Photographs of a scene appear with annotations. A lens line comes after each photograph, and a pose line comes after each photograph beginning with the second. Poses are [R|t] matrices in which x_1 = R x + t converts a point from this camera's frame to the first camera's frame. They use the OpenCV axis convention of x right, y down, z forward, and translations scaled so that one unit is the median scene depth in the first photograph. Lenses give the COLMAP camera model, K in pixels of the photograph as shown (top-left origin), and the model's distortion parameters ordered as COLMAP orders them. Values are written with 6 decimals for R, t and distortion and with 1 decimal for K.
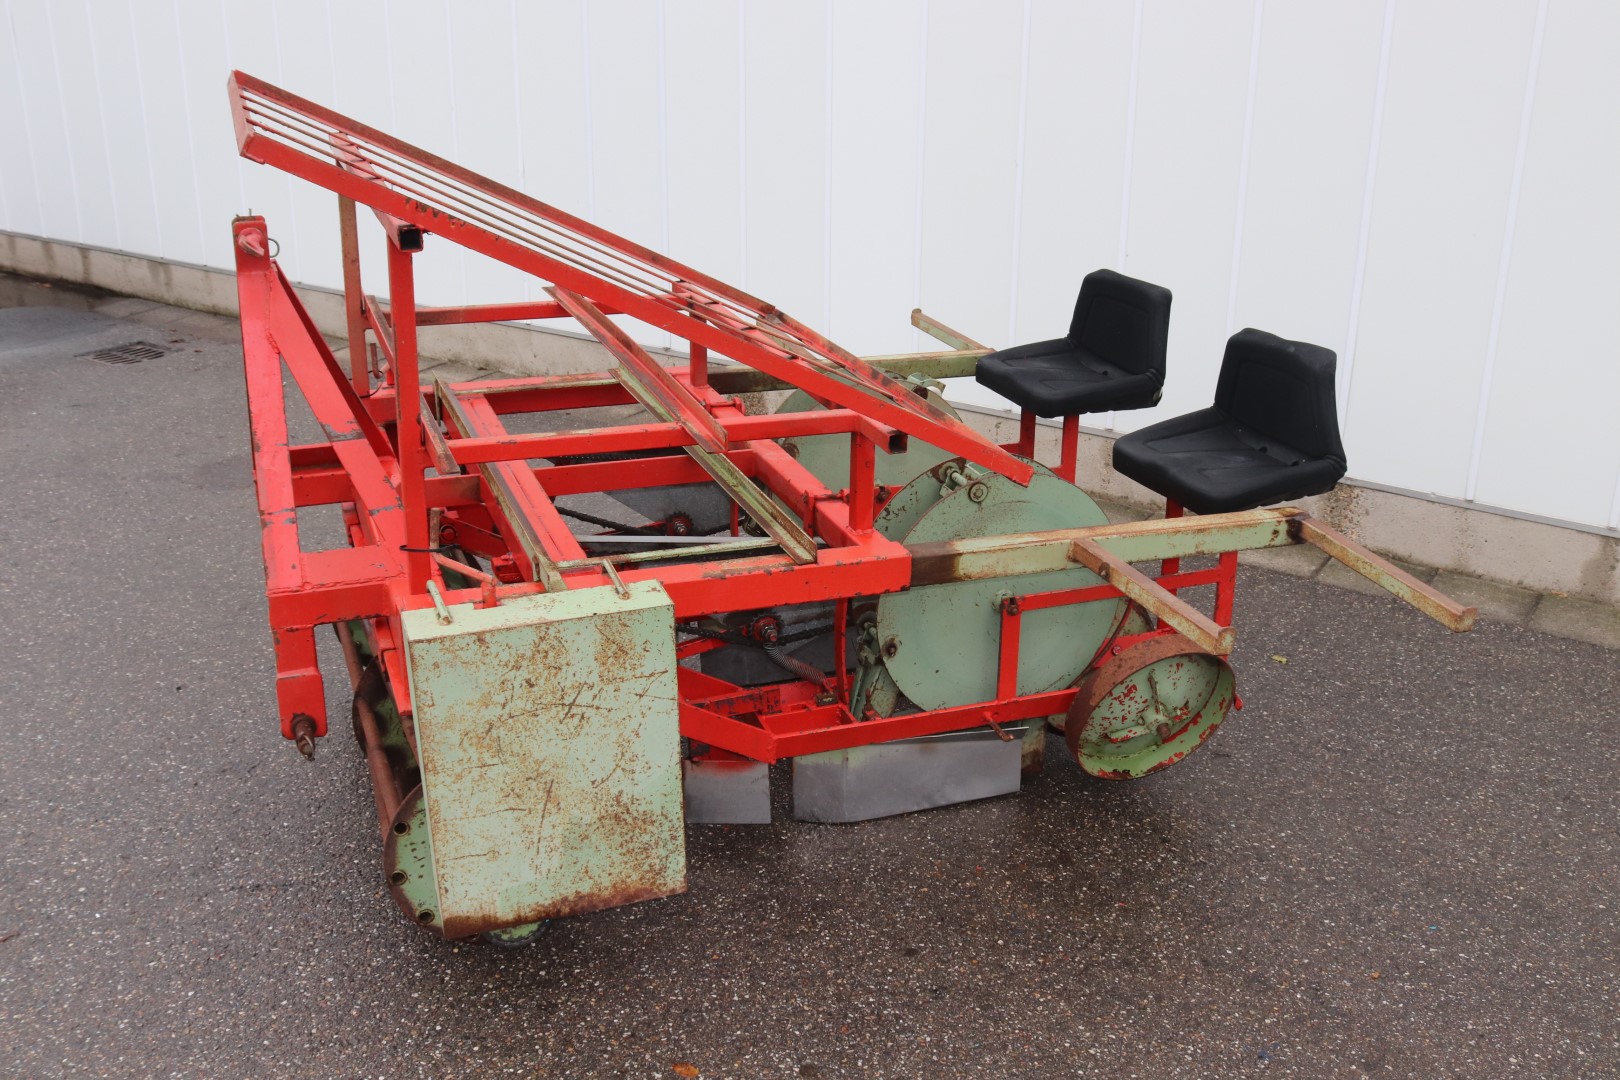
lens RADIAL K [[1567.2, 0, 810.0], [0, 1567.2, 540.0], [0, 0, 1]] dist [-0.093710, 0.015705]
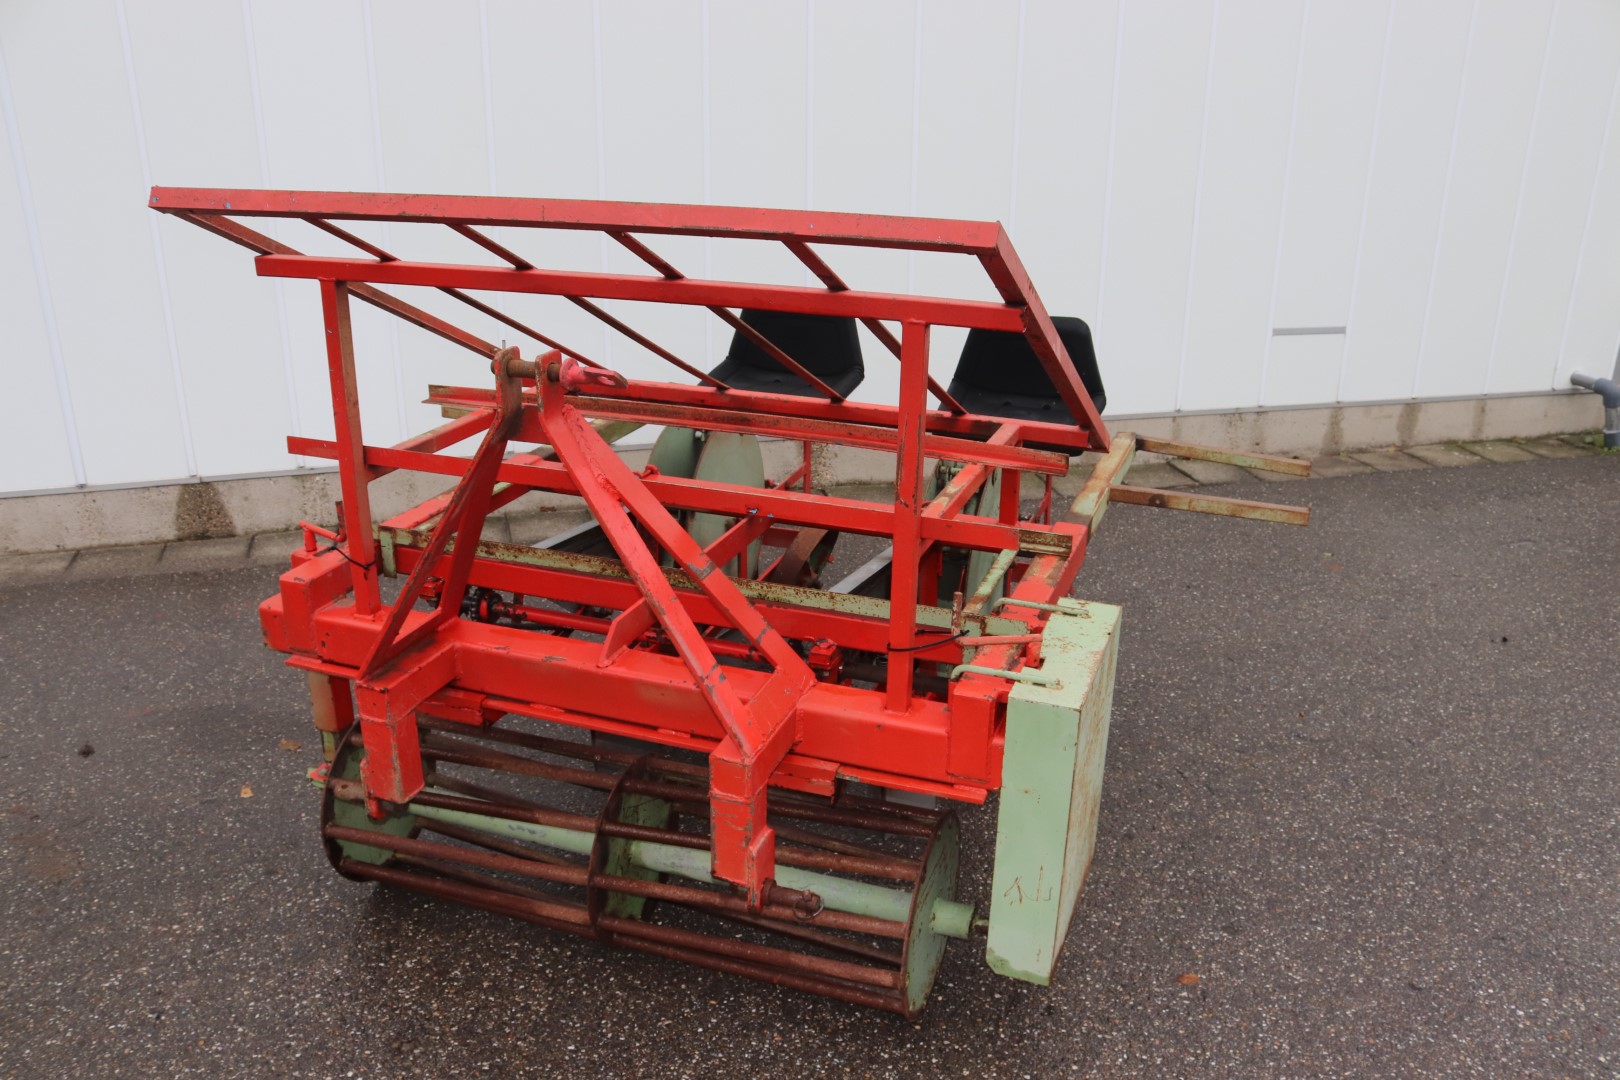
lens RADIAL K [[1339.4, 0, 809.3], [0, 1339.4, 563.4], [0, 0, 1]] dist [-0.145650, 0.127490]
pose [[0.655795, -0.284746, 0.699180, -0.849754], [0.265432, 0.953976, 0.139553, -0.173360], [-0.706738, 0.094066, 0.701194, 0.453901]]
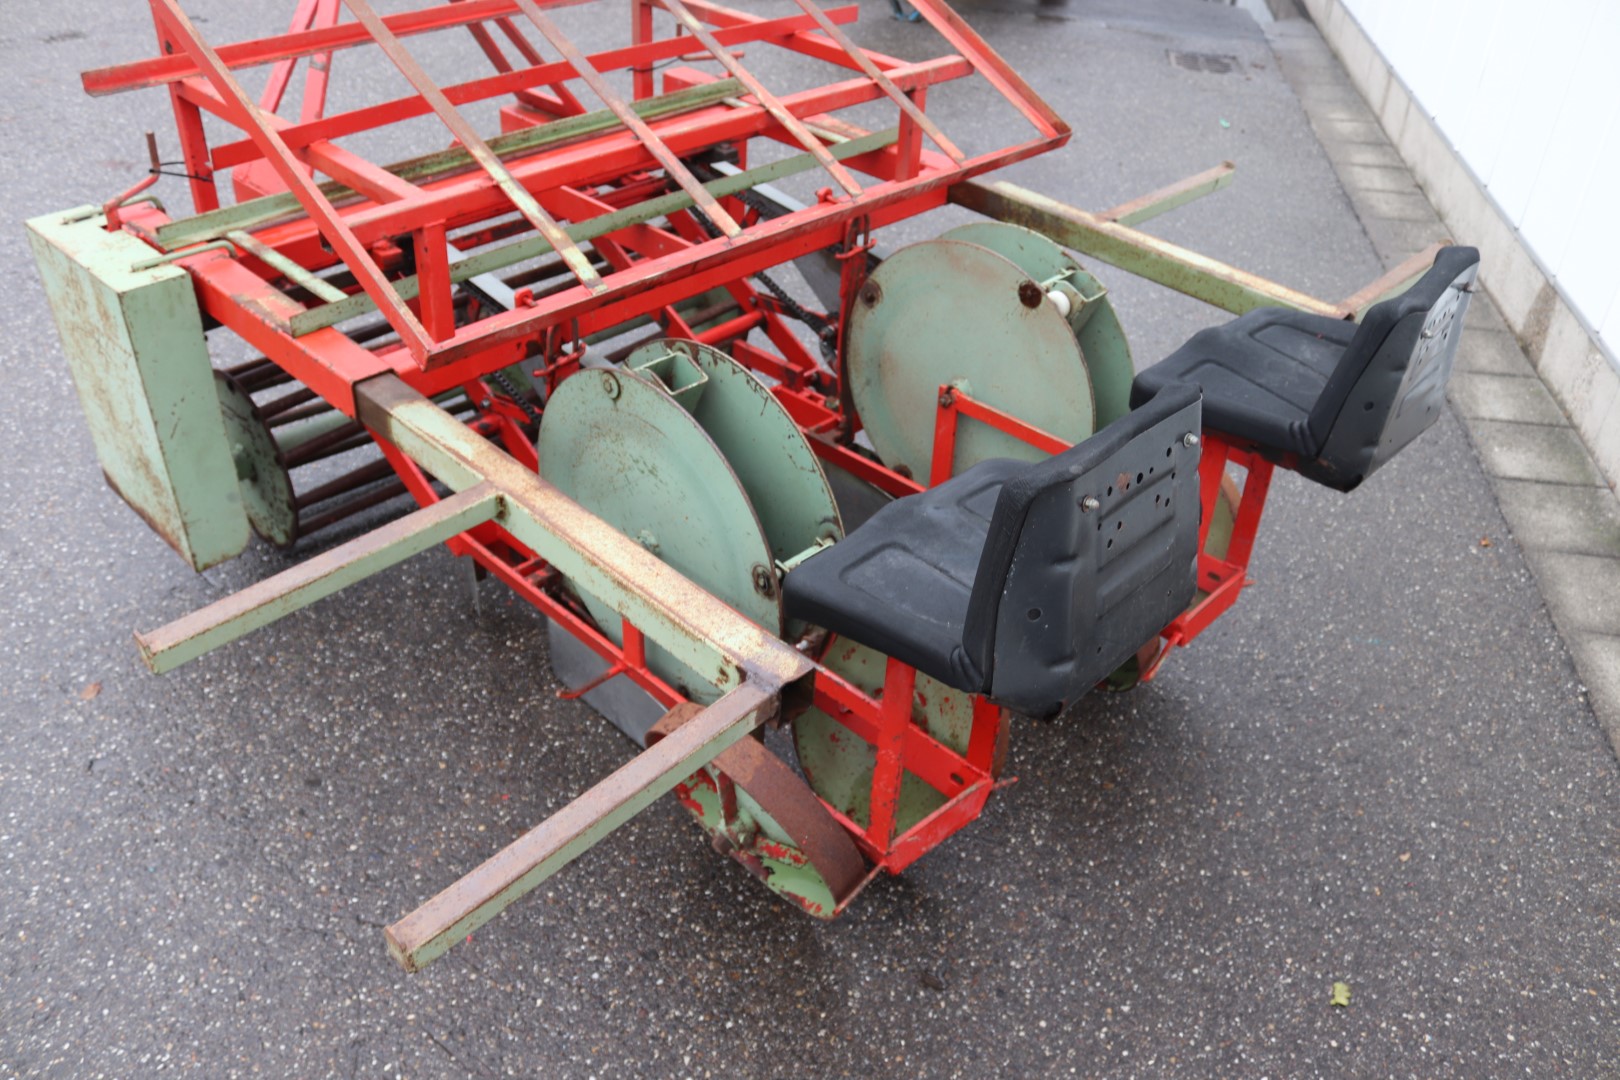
lens RADIAL K [[1339.4, 0, 809.3], [0, 1339.4, 563.4], [0, 0, 1]] dist [-0.145650, 0.127490]
pose [[0.432768, 0.536241, -0.724678, 0.738997], [-0.352081, 0.840549, 0.411724, -0.284864], [0.829910, 0.076965, 0.552563, 0.876424]]
